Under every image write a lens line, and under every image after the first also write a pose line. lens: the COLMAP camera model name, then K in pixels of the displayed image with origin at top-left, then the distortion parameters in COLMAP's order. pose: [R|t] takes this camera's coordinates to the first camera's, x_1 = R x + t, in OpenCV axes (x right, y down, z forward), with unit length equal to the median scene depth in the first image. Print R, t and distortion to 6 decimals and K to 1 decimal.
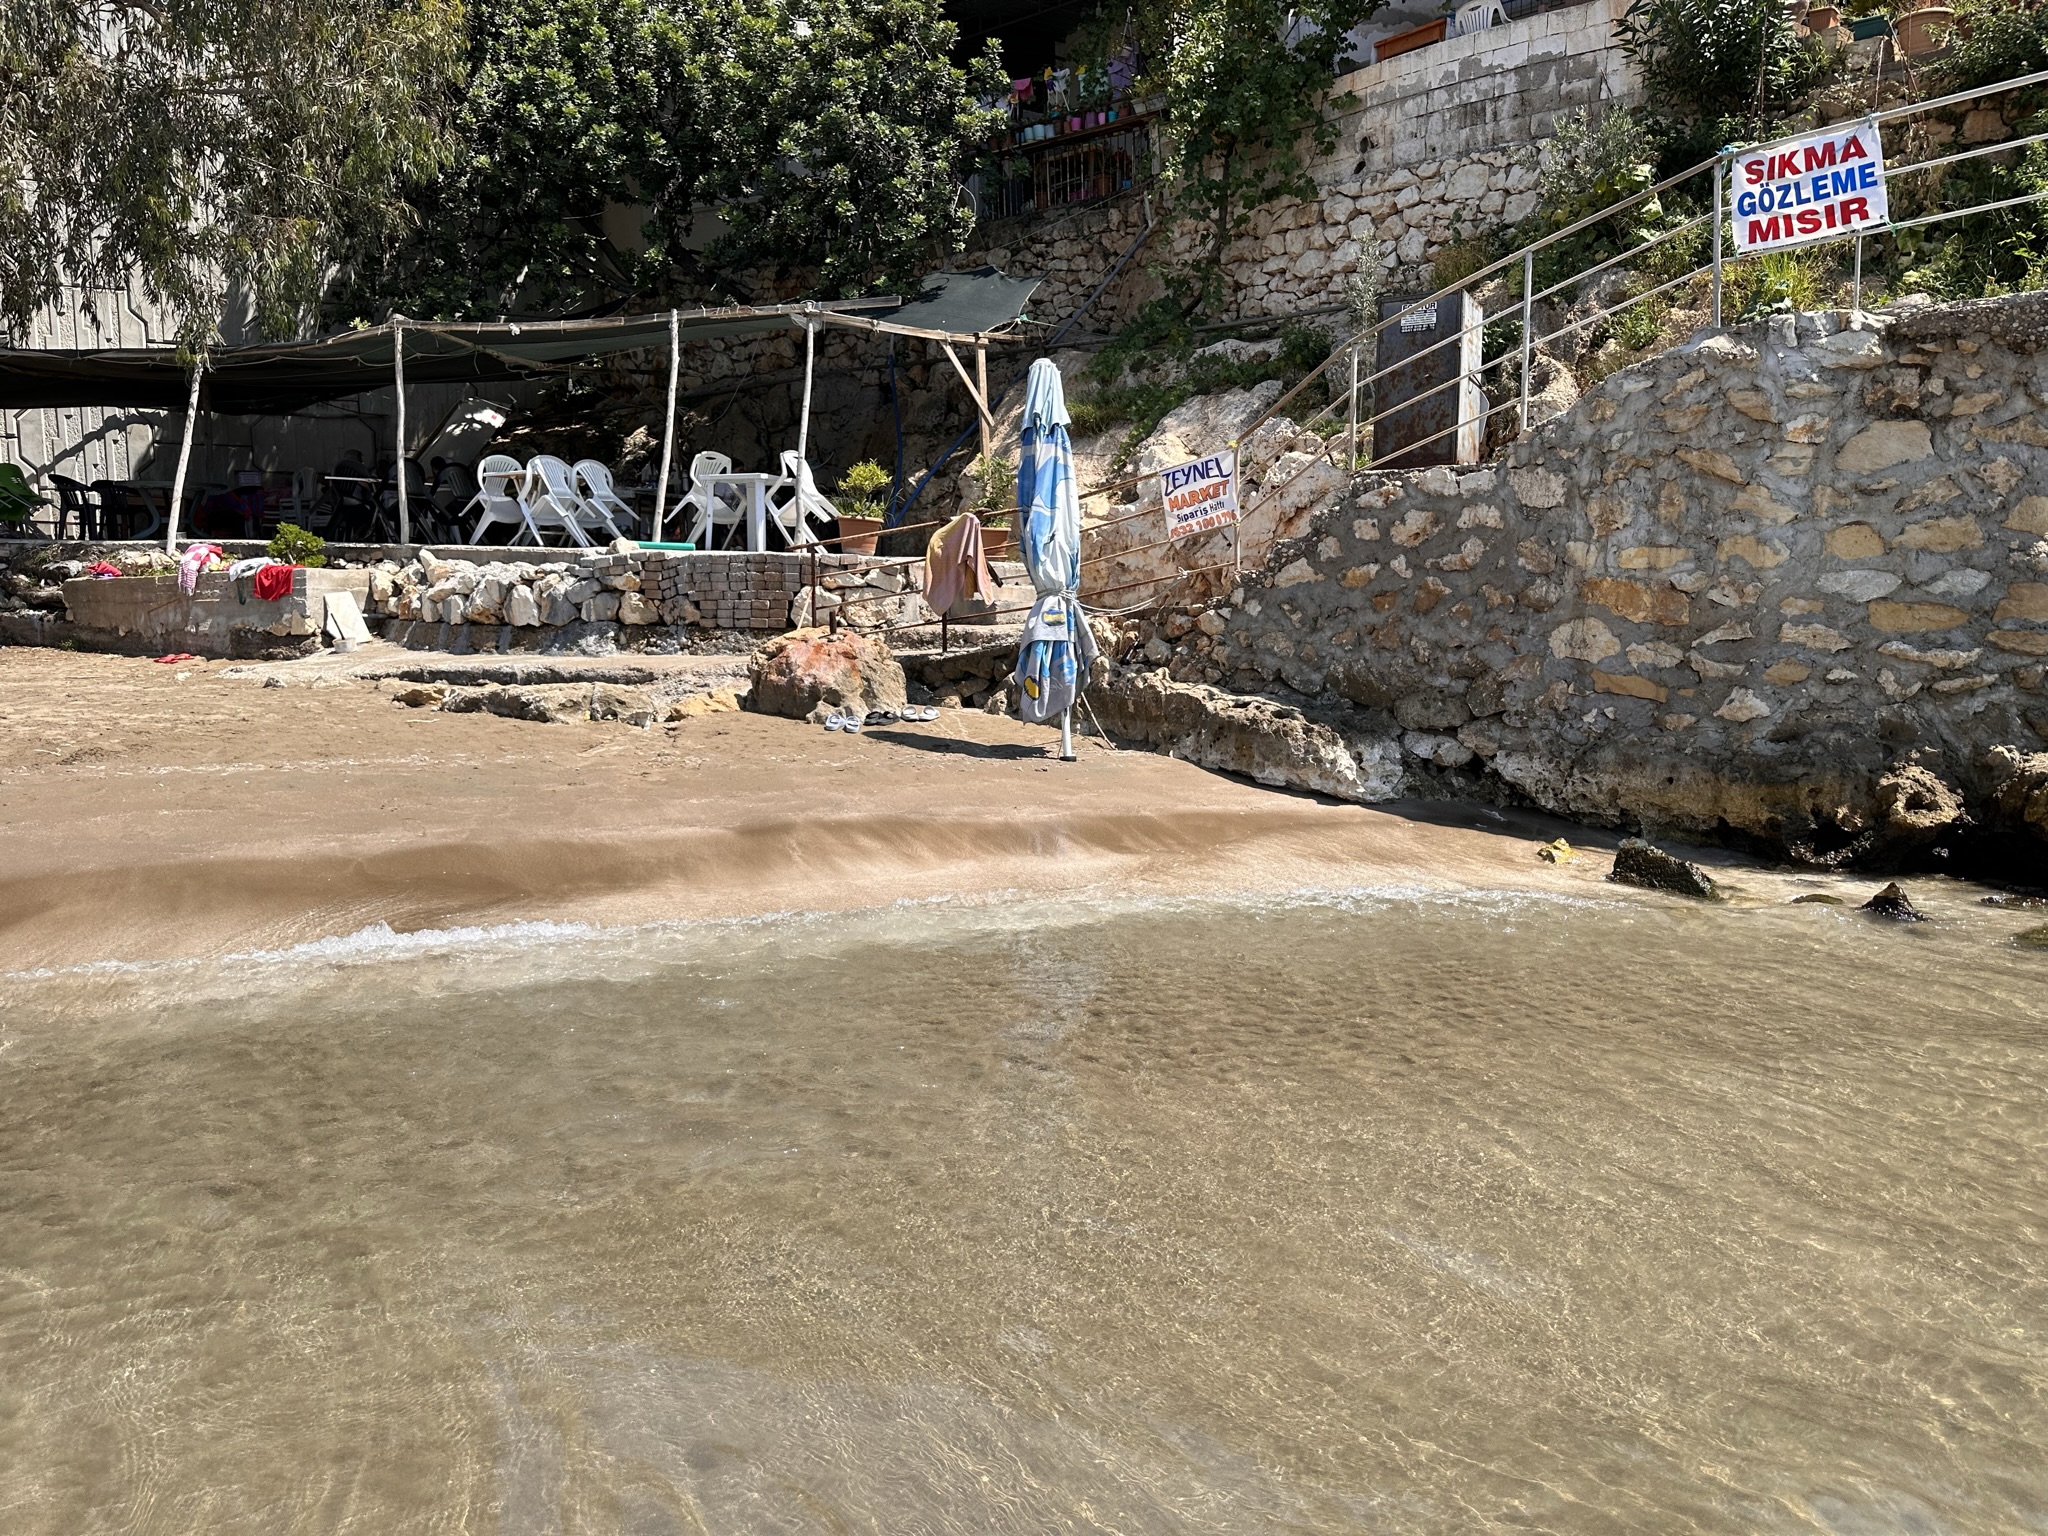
lens RADIAL K [[1424.7, 0, 1017.4], [0, 1424.7, 768.7], [0, 0, 1]] dist [0.022924, -0.033581]
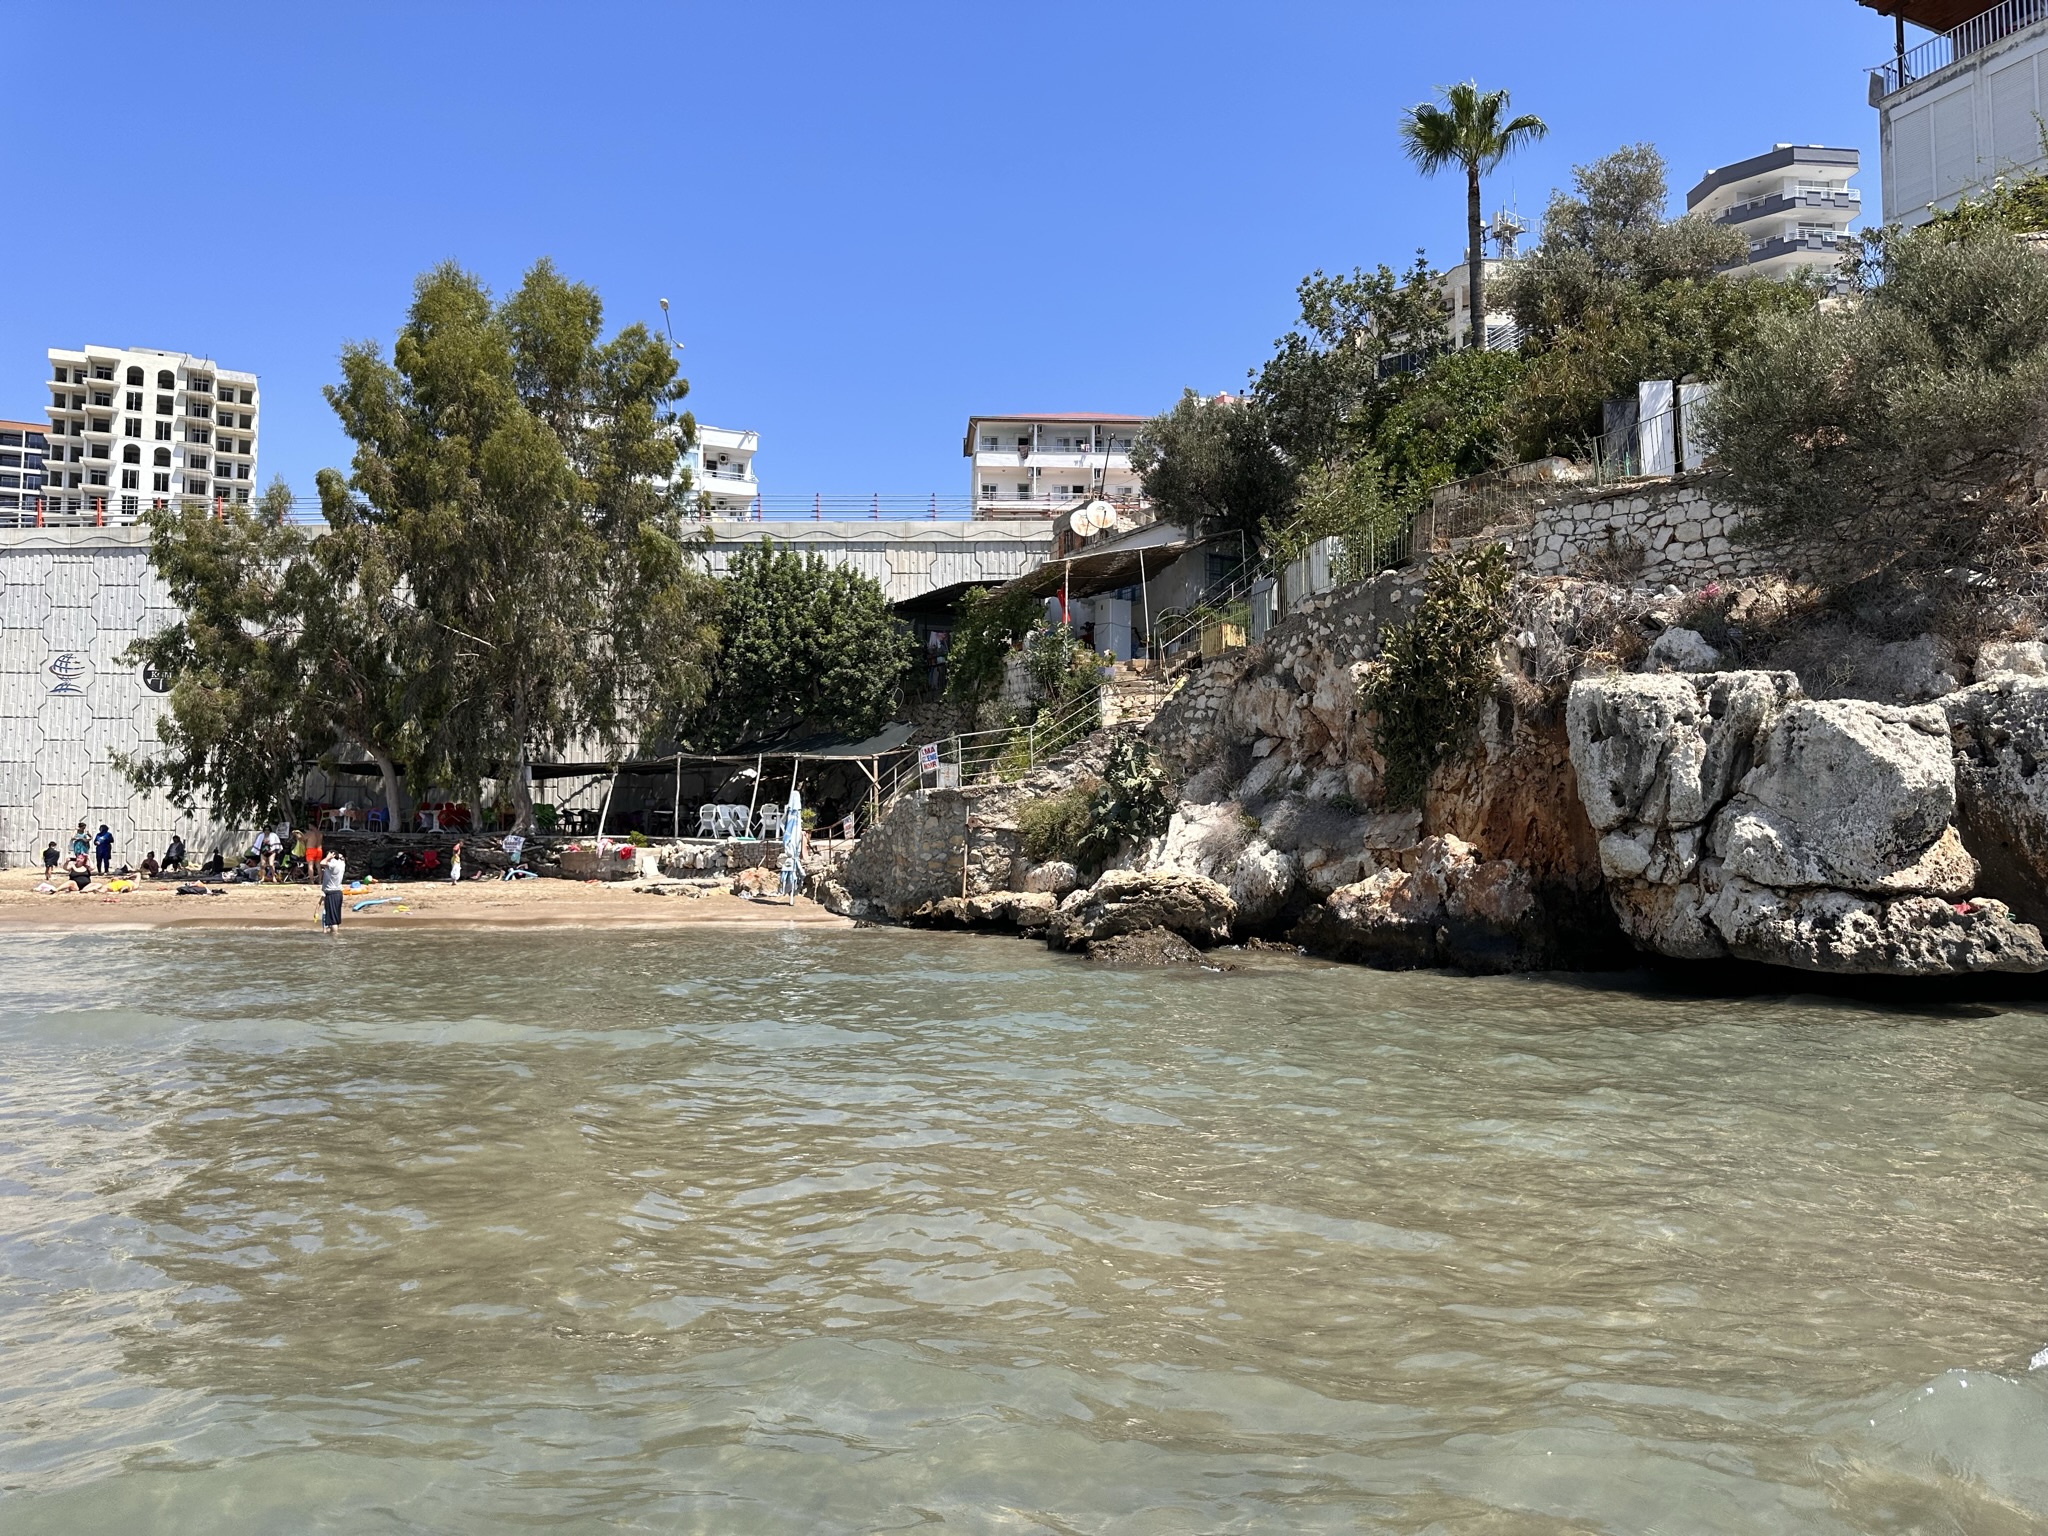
lens RADIAL K [[1424.7, 0, 1026.6], [0, 1424.7, 768.3], [0, 0, 1]] dist [0.022924, -0.033581]
pose [[0.947347, -0.019347, -0.319625, 1.003706], [-0.040641, 0.982836, -0.179949, 0.156990], [0.317620, 0.183464, 0.930300, -1.218428]]
